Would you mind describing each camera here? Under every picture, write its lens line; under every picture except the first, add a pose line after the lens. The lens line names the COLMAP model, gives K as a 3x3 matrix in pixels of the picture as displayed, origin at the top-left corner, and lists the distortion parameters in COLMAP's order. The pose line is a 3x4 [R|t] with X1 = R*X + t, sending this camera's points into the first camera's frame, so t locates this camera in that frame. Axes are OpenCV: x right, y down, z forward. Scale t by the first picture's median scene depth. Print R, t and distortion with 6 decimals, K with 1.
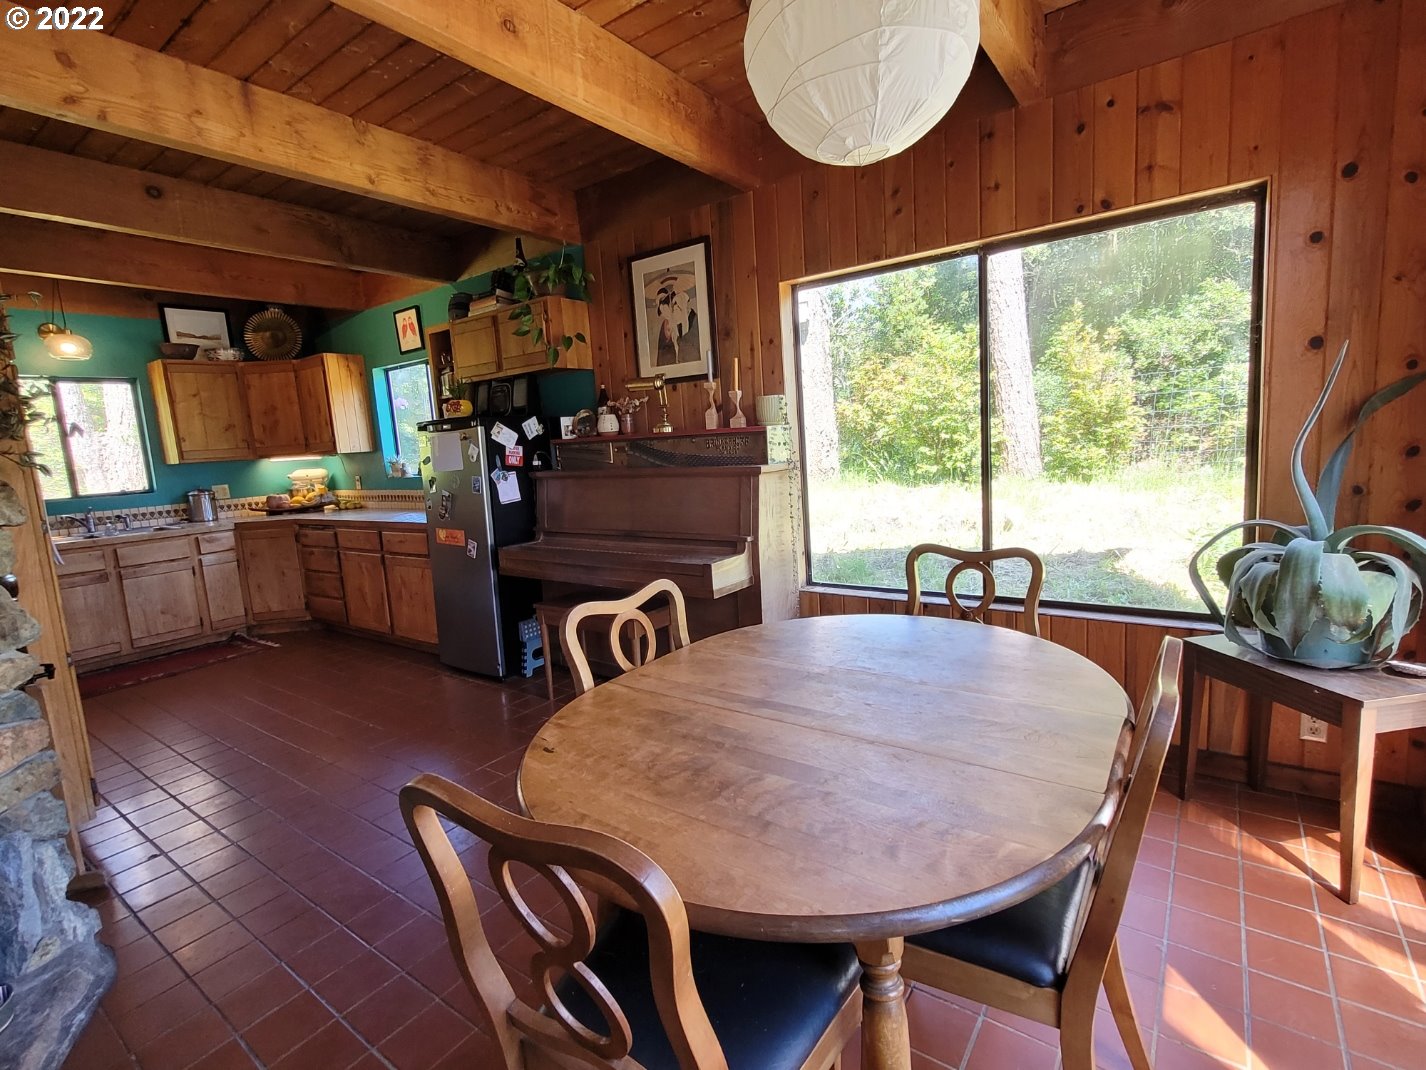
lens RADIAL K [[679.3, 0, 720.8], [0, 679.3, 525.3], [0, 0, 1]] dist [0.001476, -0.000796]
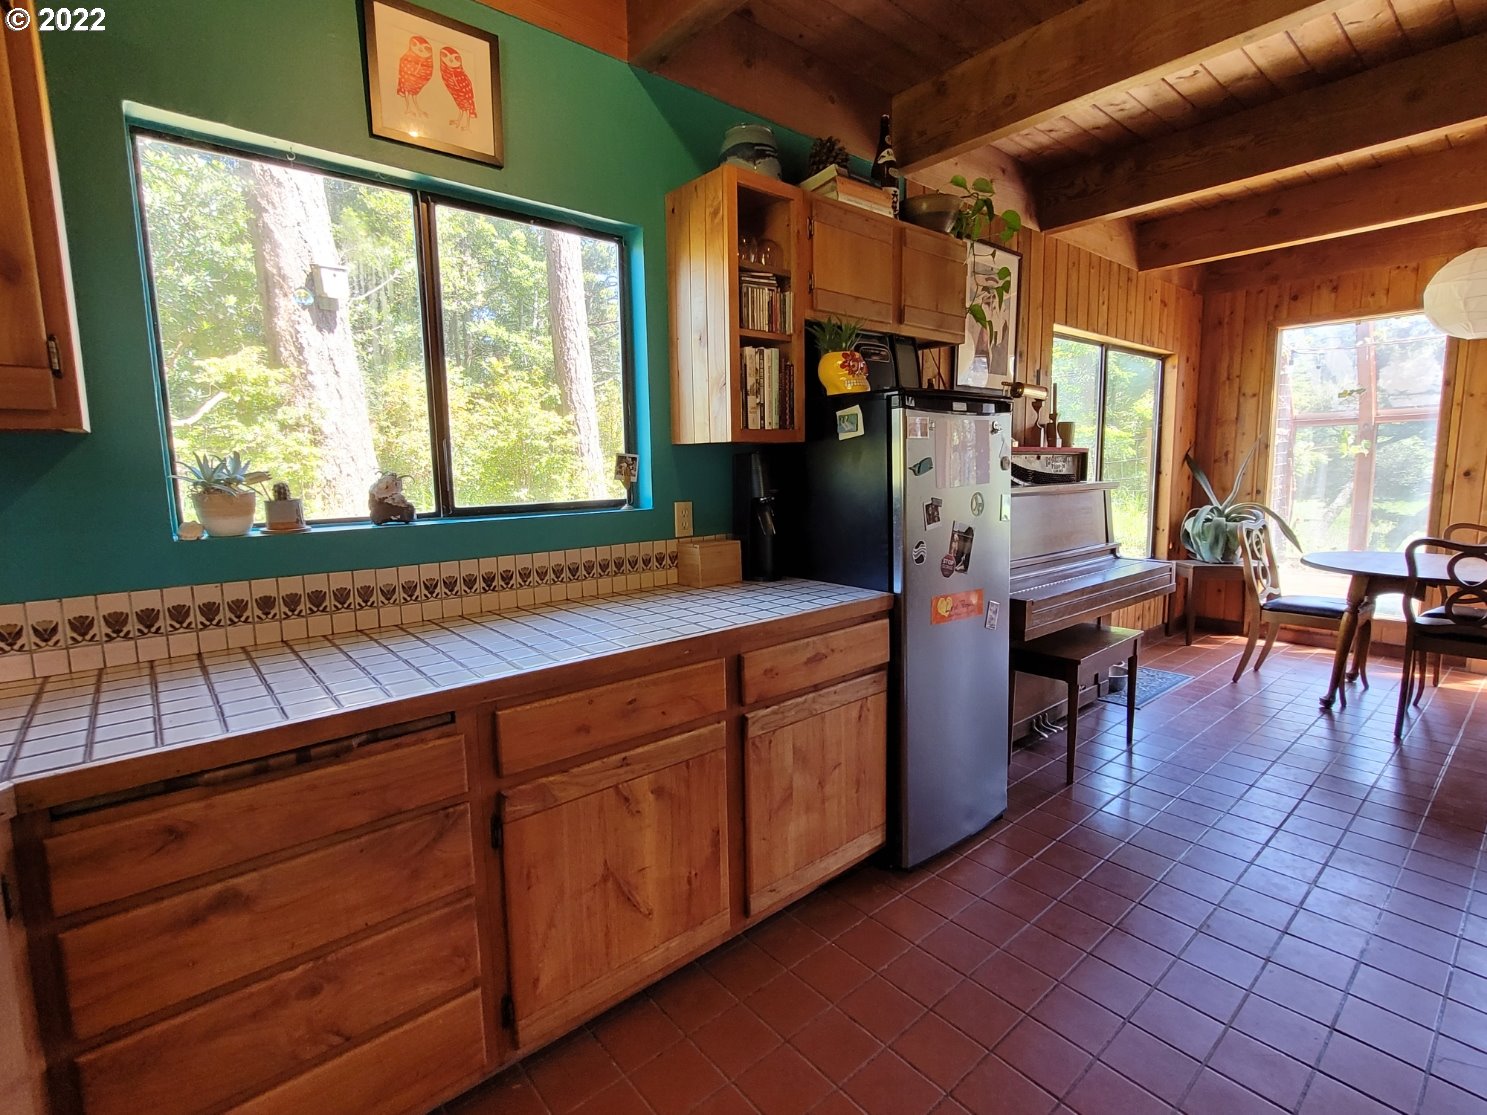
lens RADIAL K [[708.3, 0, 746.9], [0, 708.3, 548.6], [0, 0, 1]] dist [0.001476, -0.000796]
pose [[0.238983, -0.060371, 0.969145, -0.762738], [0.122802, 0.991931, 0.031509, -0.052581], [-0.963227, 0.111483, 0.244468, 0.783249]]
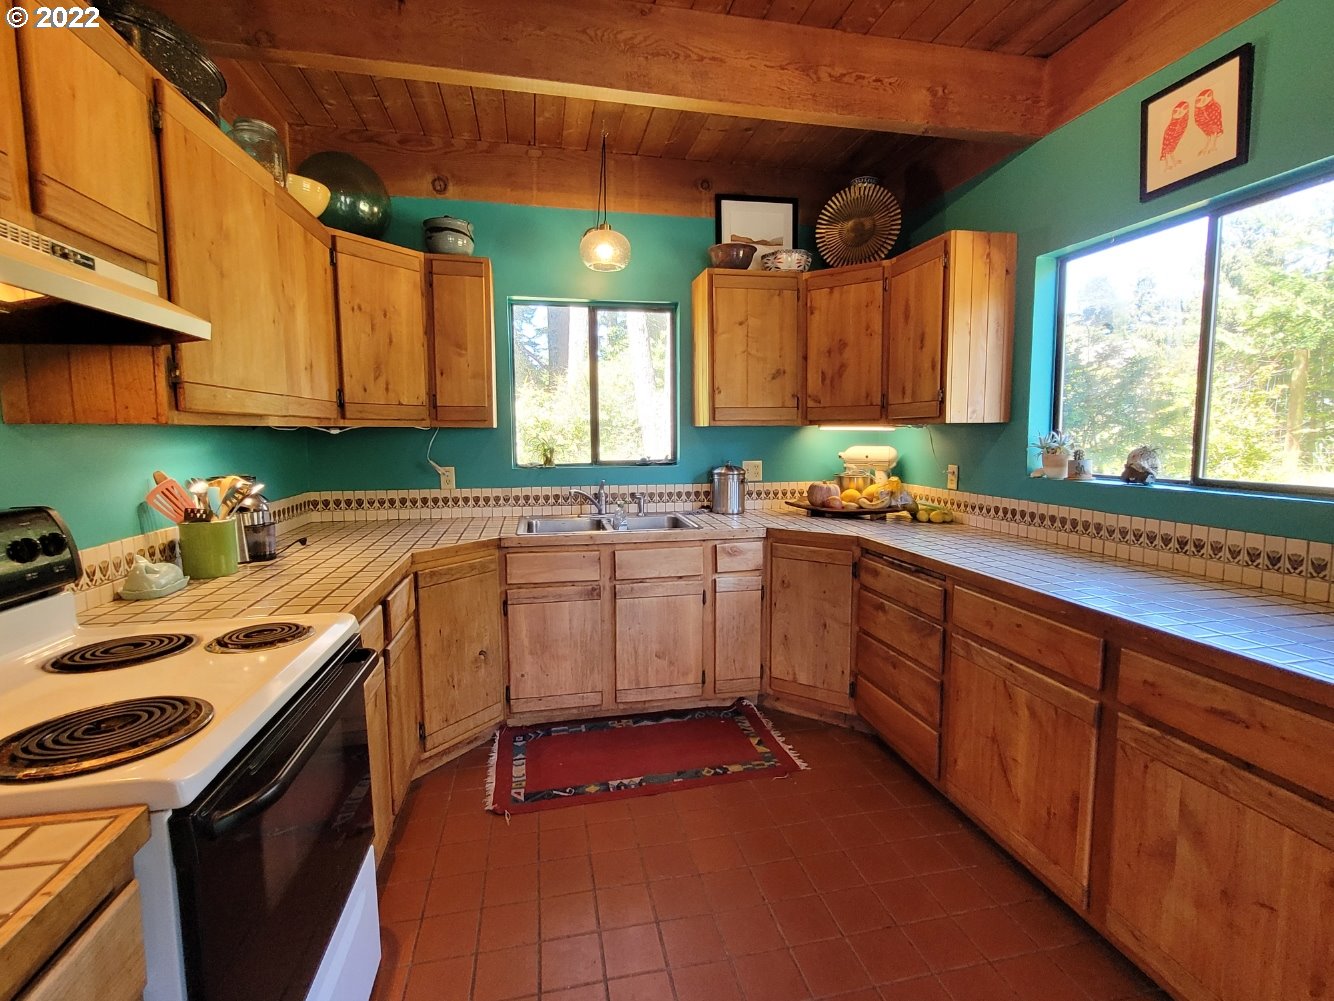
lens RADIAL K [[635.4, 0, 669.4], [0, 635.4, 493.0], [0, 0, 1]] dist [0.001476, -0.000796]
pose [[0.735200, 0.123822, -0.666445, -0.403137], [-0.128584, 0.990799, 0.042235, -0.047415], [0.665543, 0.054643, 0.744357, 0.515288]]
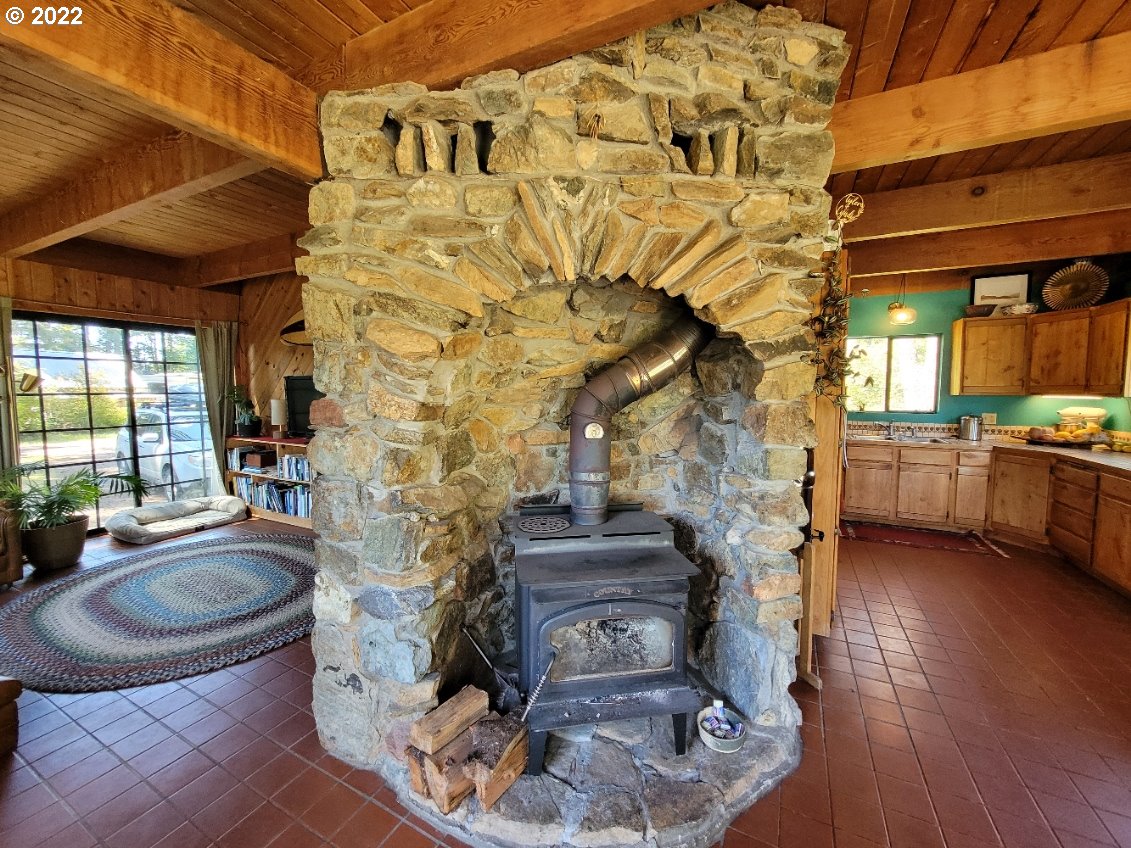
lens RADIAL K [[443.8, 0, 571.6], [0, 443.8, 419.7], [0, 0, 1]] dist [0.000266, 0.001004]
pose [[0.160030, 0.133646, -0.978023, -0.052573], [-0.138306, 0.984055, 0.111839, -0.035270], [0.977375, 0.117368, 0.175962, 0.100291]]
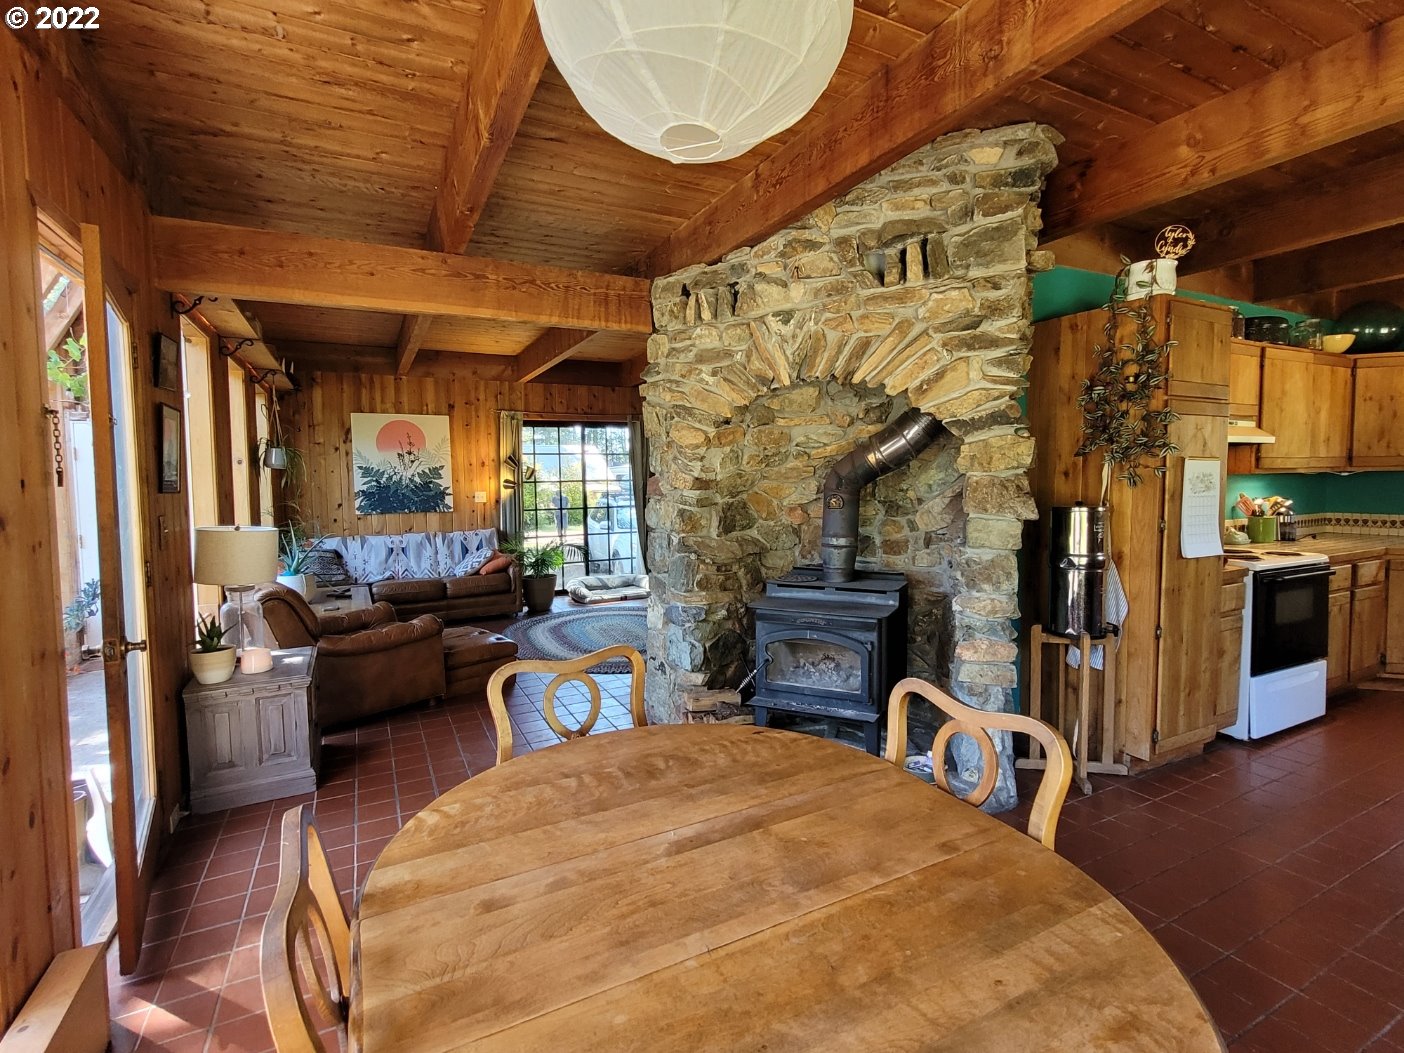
lens RADIAL K [[668.8, 0, 707.8], [0, 668.8, 517.3], [0, 0, 1]] dist [0.001476, -0.000796]
pose [[-0.450357, 0.120768, -0.884643, 0.223860], [-0.071900, 0.982687, 0.170755, -0.074685], [0.889949, 0.140507, -0.433877, 0.355577]]
